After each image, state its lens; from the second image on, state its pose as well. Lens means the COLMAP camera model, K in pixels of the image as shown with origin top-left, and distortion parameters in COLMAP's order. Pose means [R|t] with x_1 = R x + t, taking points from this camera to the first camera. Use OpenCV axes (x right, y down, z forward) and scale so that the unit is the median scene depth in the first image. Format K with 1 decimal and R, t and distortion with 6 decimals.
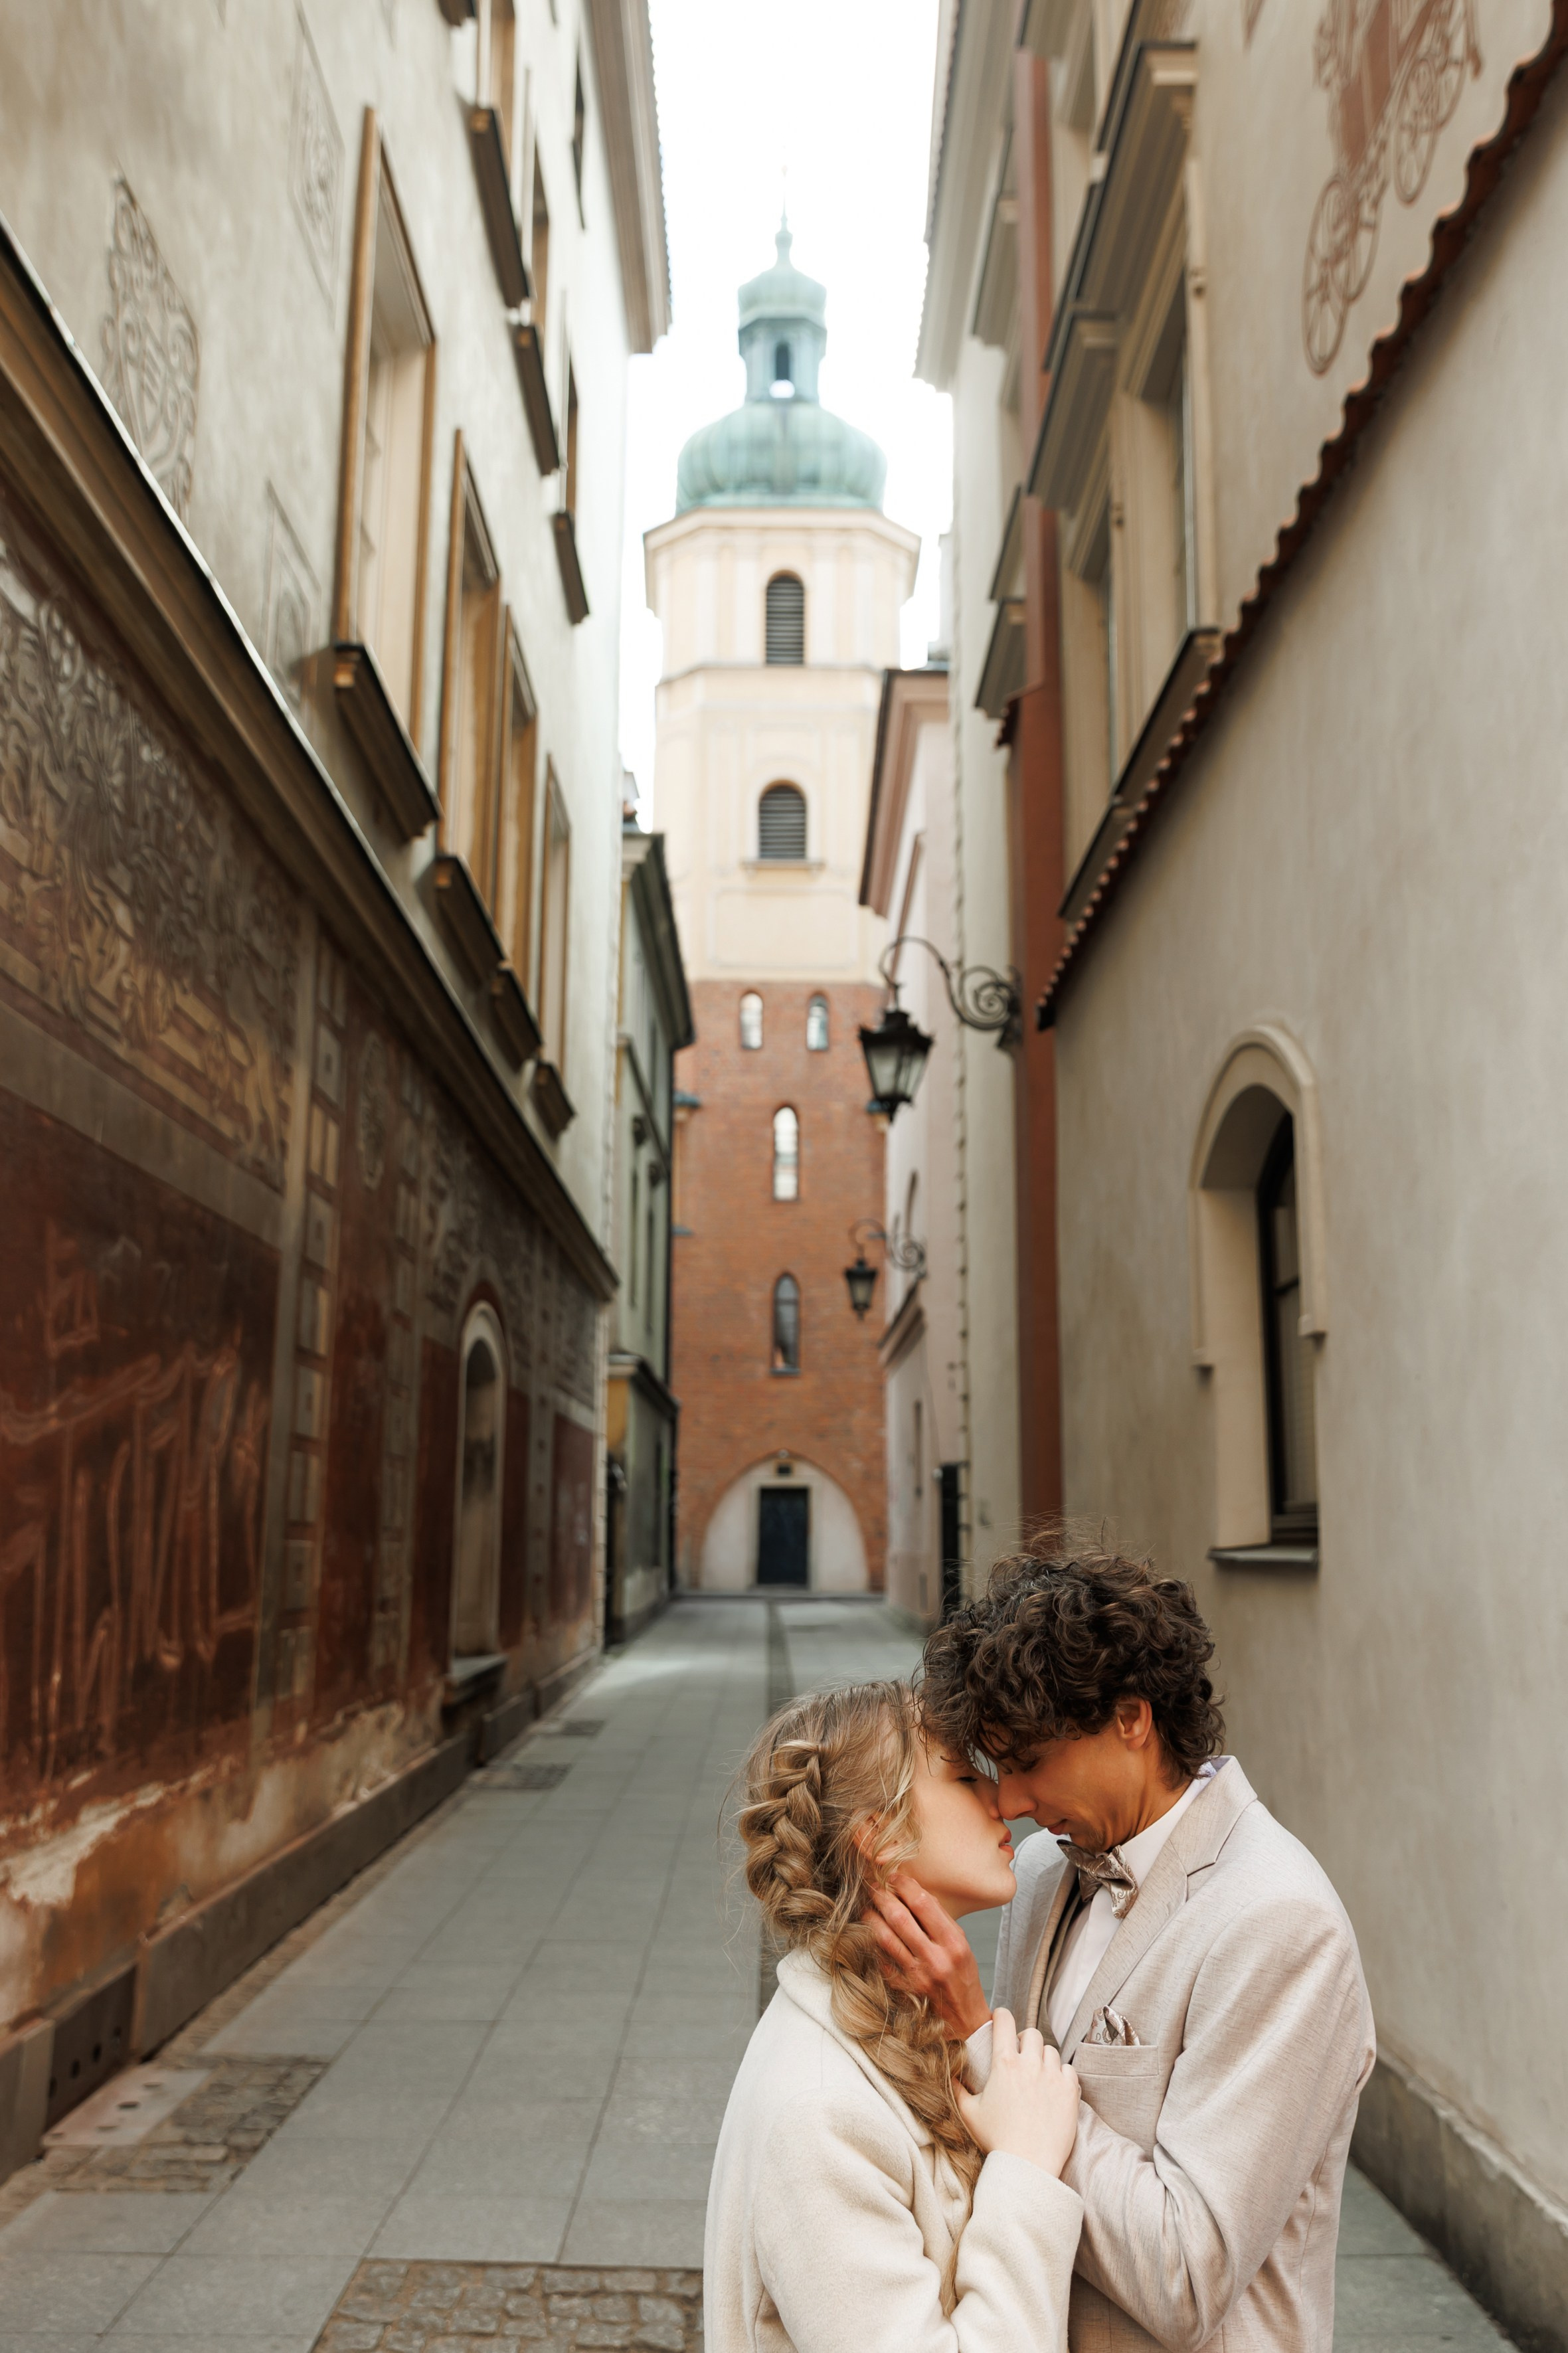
lens RADIAL K [[2011.6, 0, 789.9], [0, 2011.6, 1139.4], [0, 0, 1]] dist [-0.000454, 0.005588]
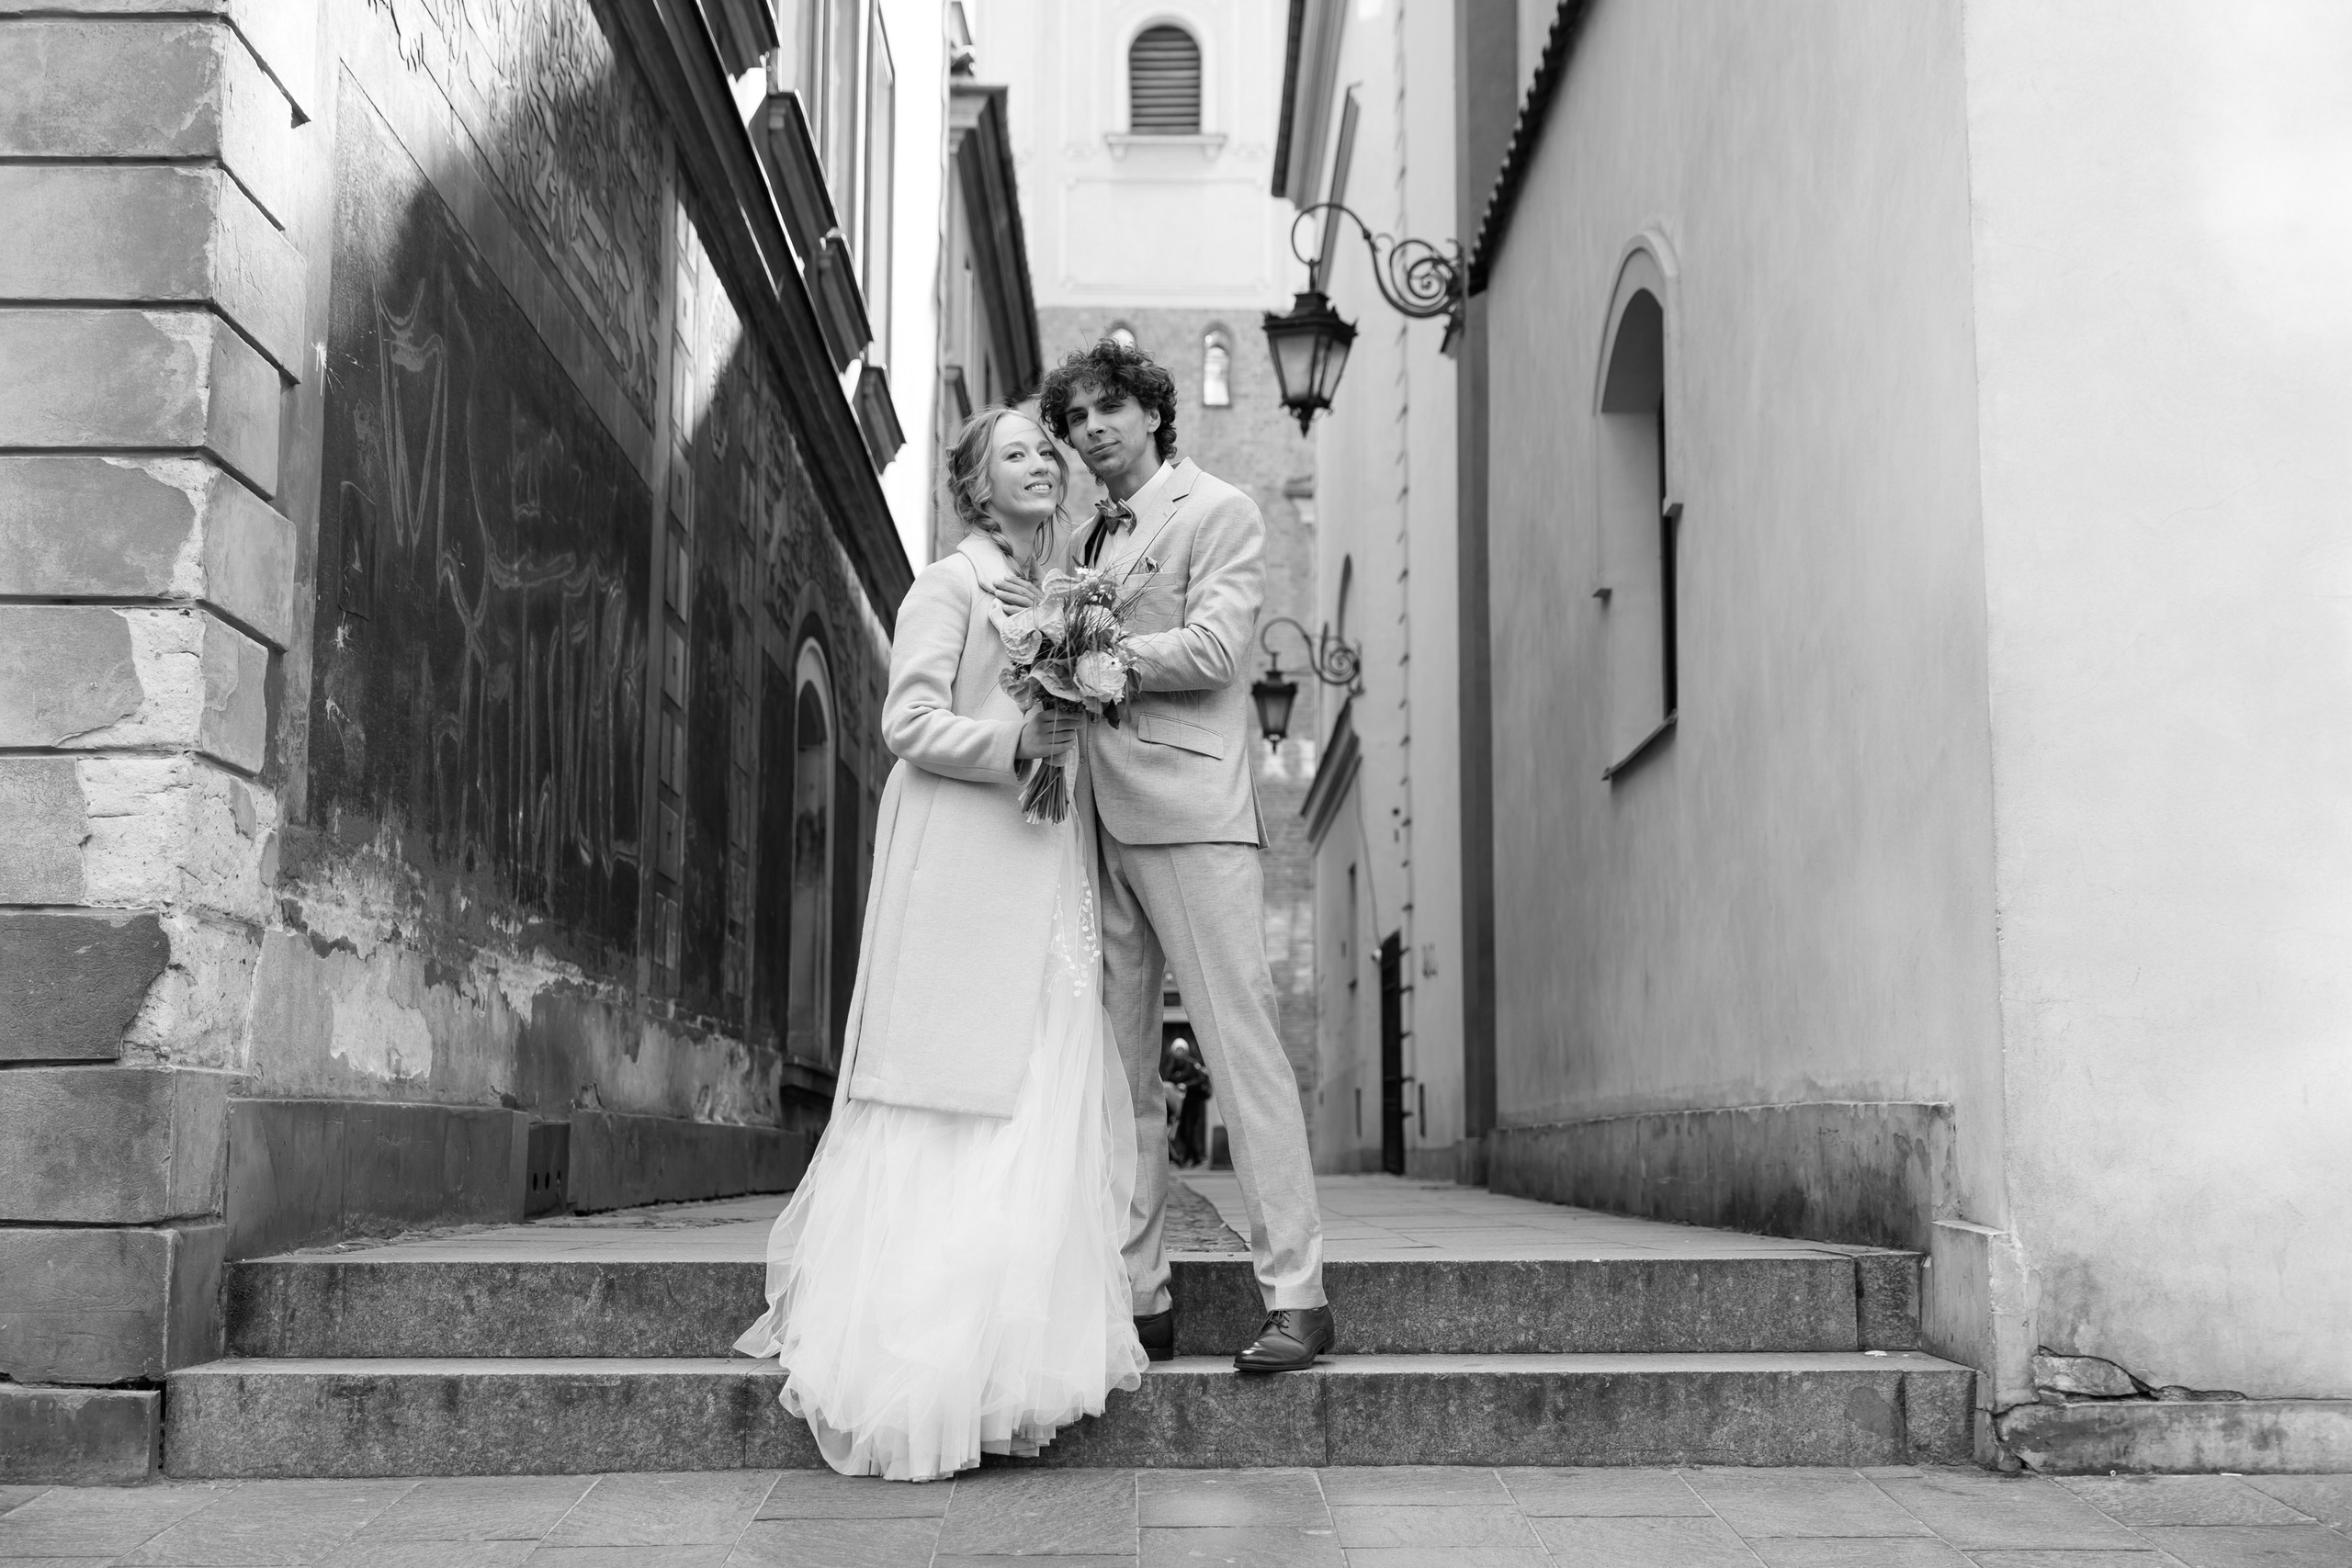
lens RADIAL K [[3045.6, 0, 1178.0], [0, 3045.6, 757.7], [0, 0, 1]] dist [0.010374, -0.025540]
pose [[0.999992, -0.003819, 0.000696, -0.003404], [0.003771, 0.998234, 0.059293, 0.081923], [-0.000921, -0.059290, 0.998240, -0.391165]]
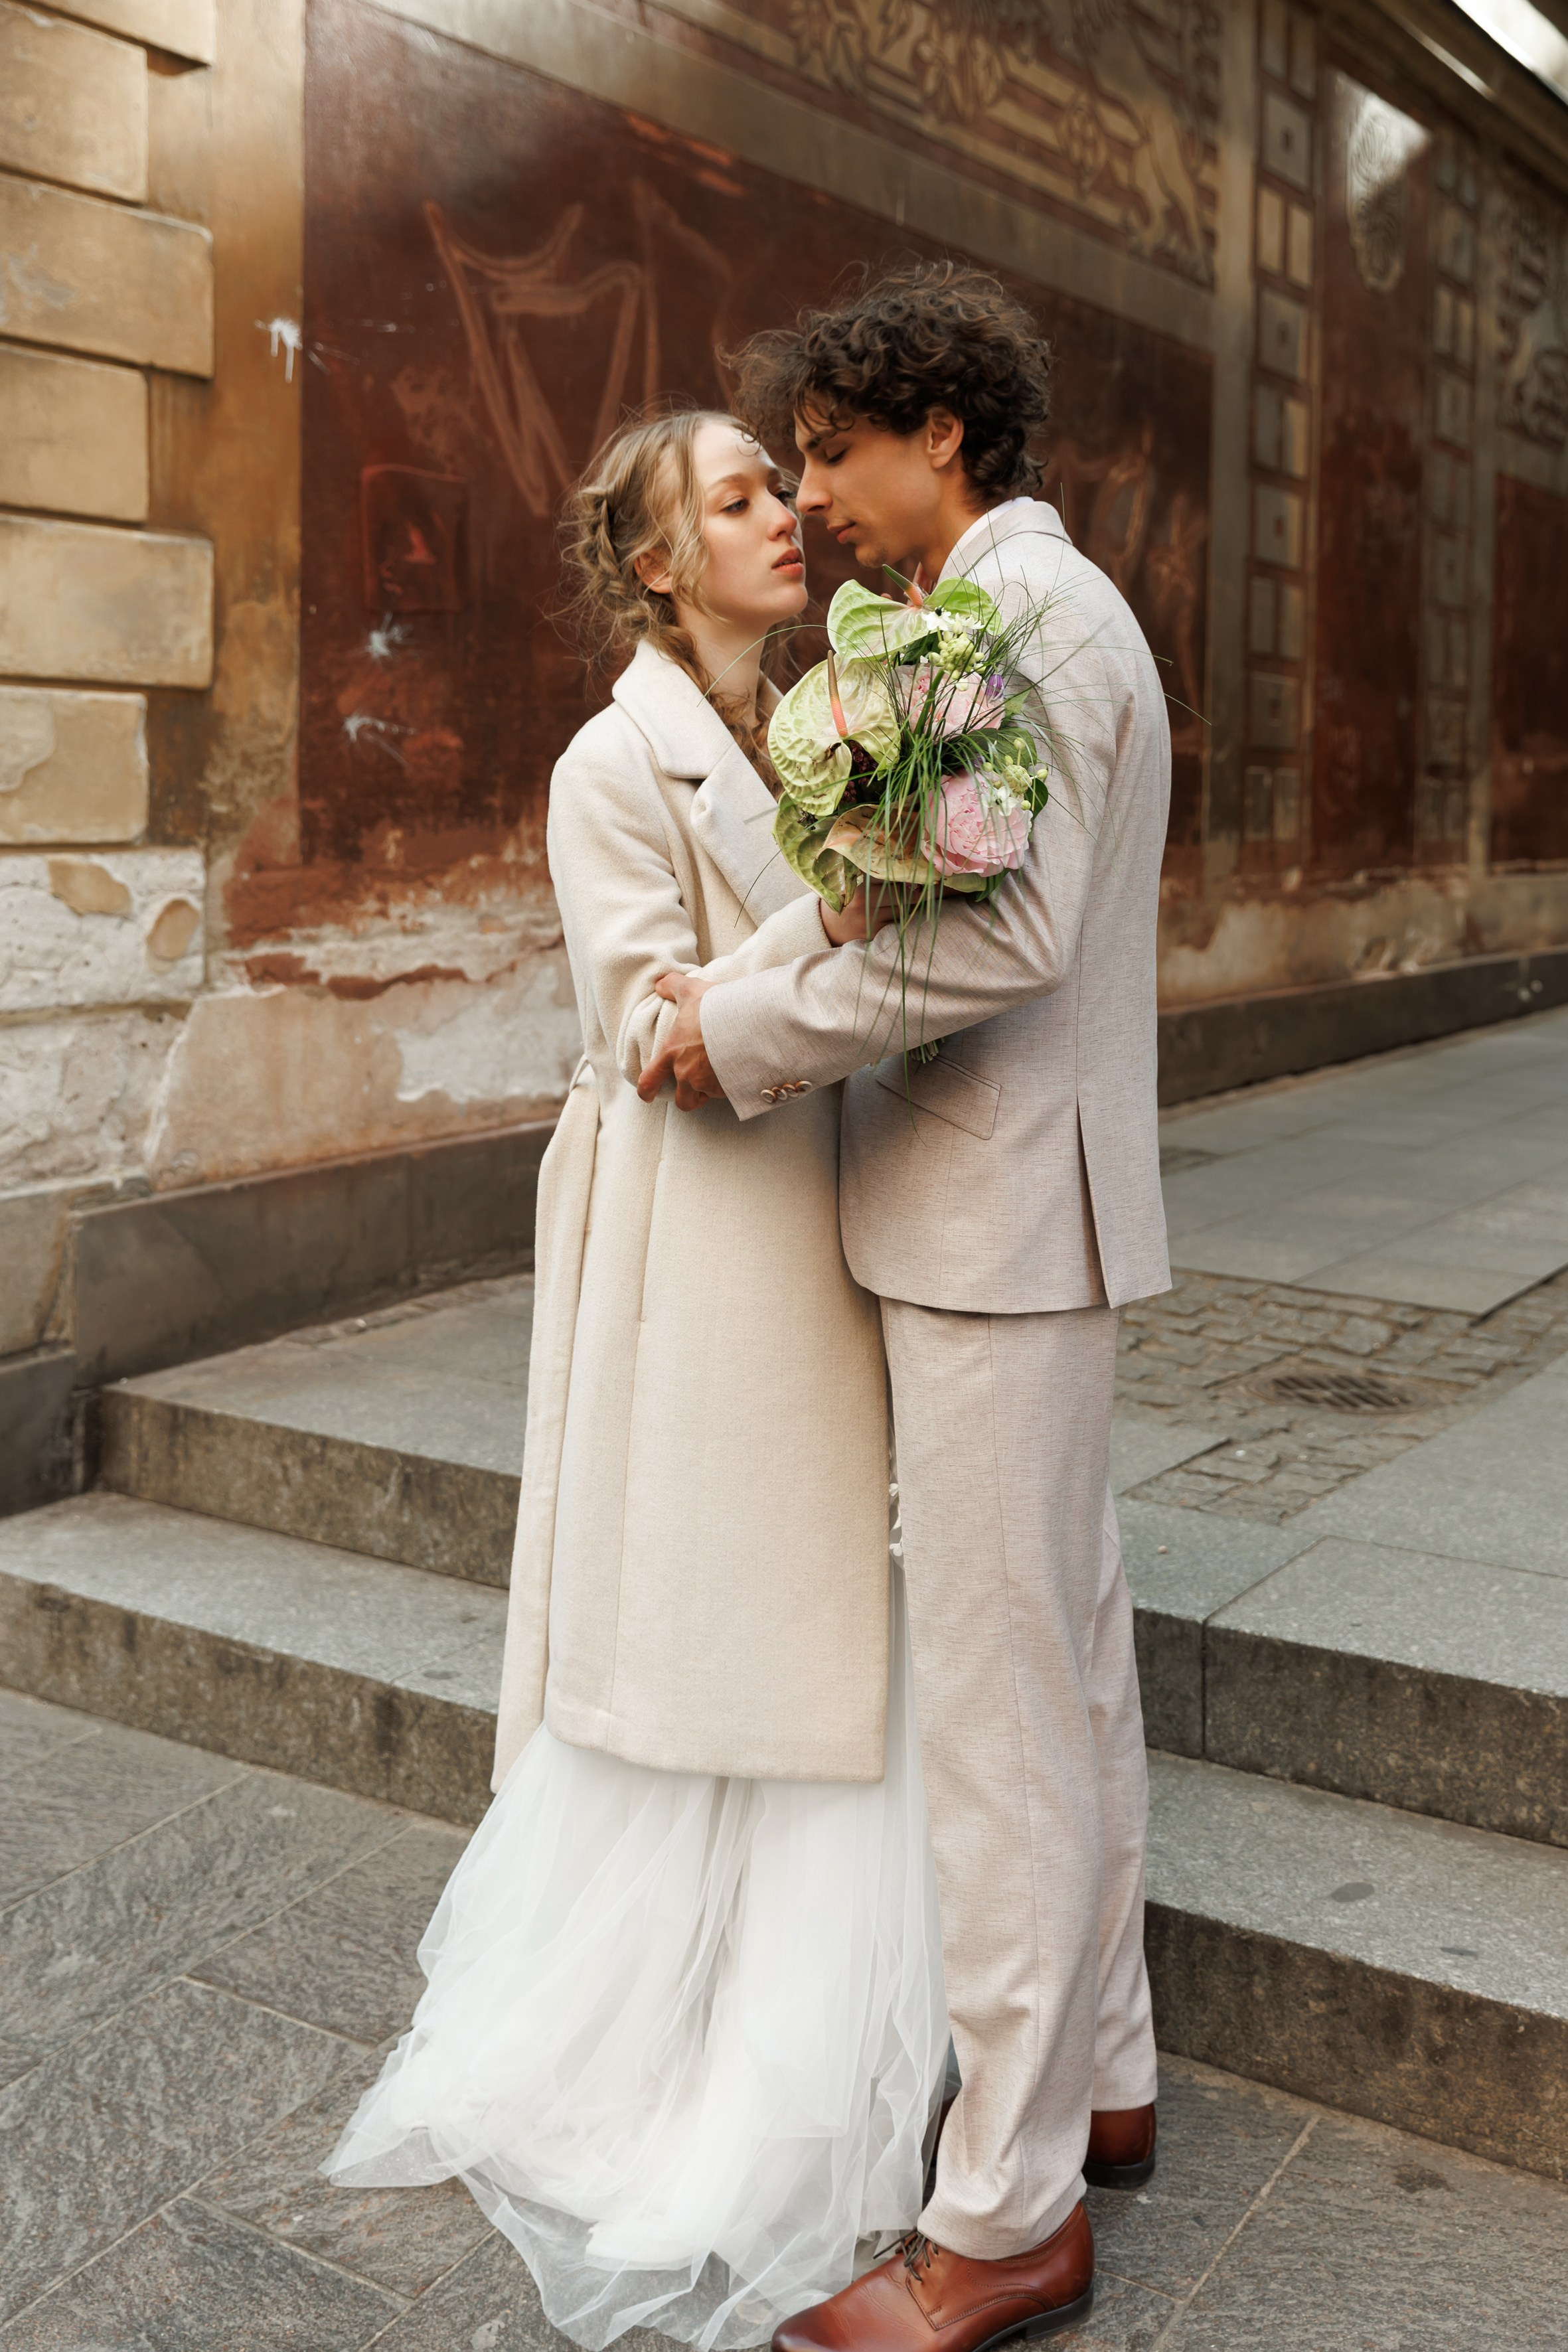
lens RADIAL K [[2369.7, 0, 766.5], [0, 2369.7, 869.6], [0, 0, 1]] dist [0.009319, 0.010024]
pose [[0.823546, 0.016531, -0.567009, 0.164021], [0.104617, 0.978002, 0.180463, 0.058662], [0.557519, -0.207938, 0.803700, -0.021406]]
